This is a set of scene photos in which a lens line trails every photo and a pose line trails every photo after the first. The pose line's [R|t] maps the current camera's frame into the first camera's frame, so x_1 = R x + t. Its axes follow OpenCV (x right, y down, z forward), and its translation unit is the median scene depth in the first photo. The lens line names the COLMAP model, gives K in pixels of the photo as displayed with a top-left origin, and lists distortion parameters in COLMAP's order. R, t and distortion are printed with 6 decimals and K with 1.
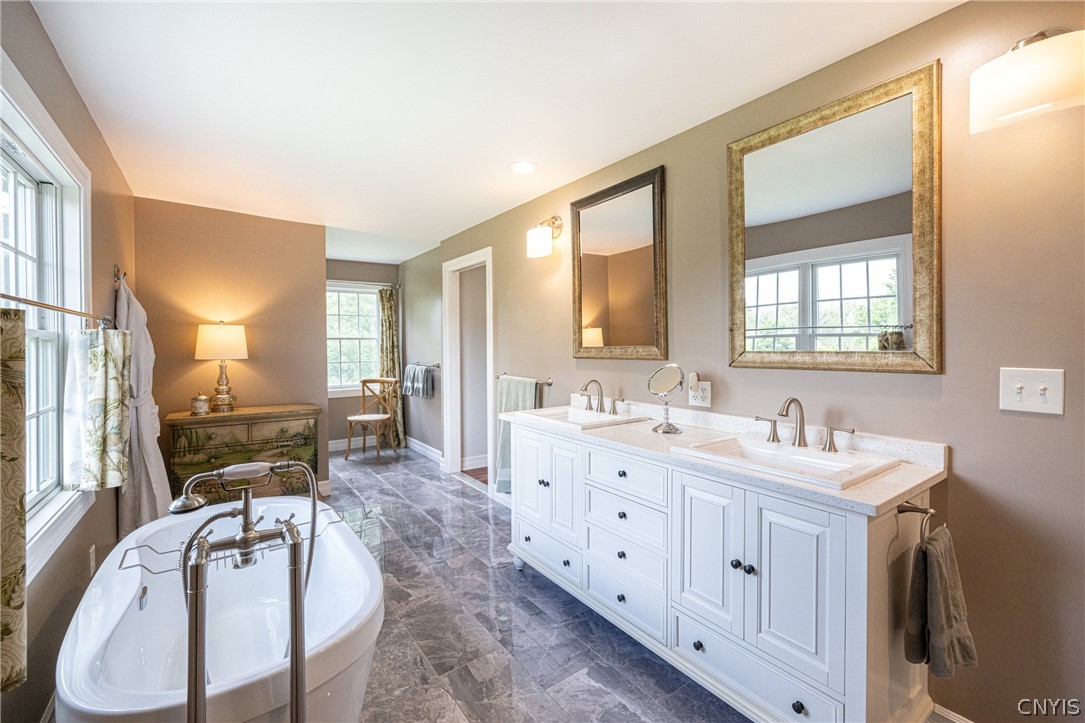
lens RADIAL K [[456.7, 0, 541.8], [0, 456.7, 353.7], [0, 0, 1]] dist [0.010054, 0.000177]
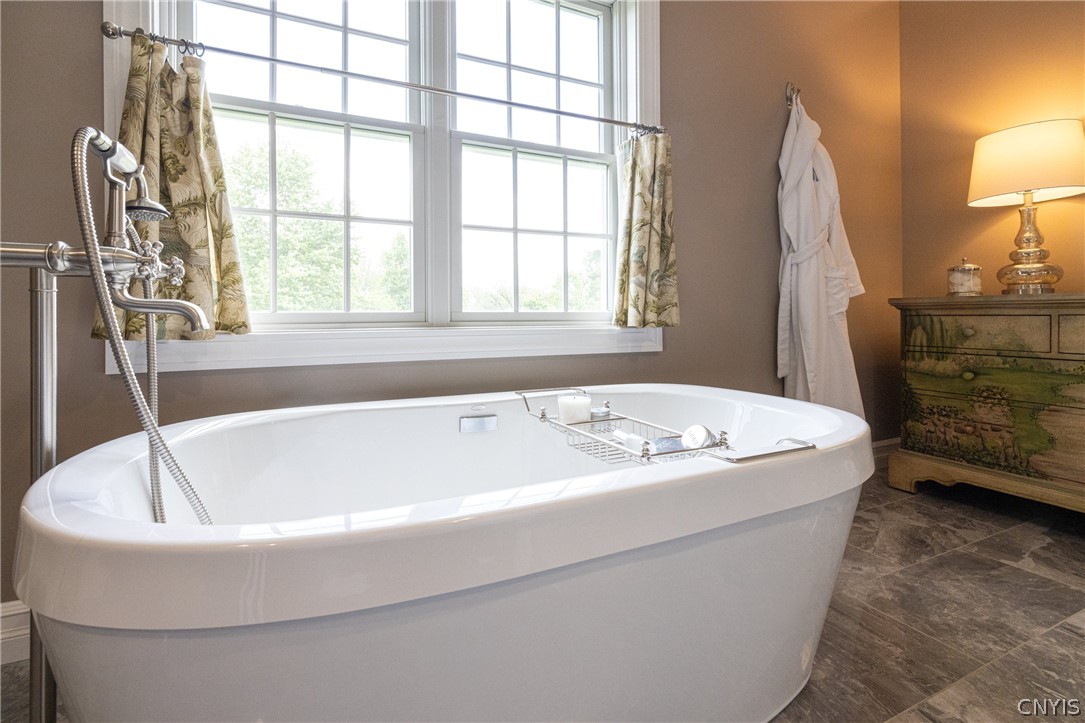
lens RADIAL K [[456.7, 0, 521.0], [0, 456.7, 316.1], [0, 0, 1]] dist [0.010054, 0.000177]
pose [[-0.222907, -0.004352, -0.974830, -0.063162], [-0.008809, 0.999958, -0.002450, 0.171935], [0.974800, 0.008041, -0.222936, 0.619511]]
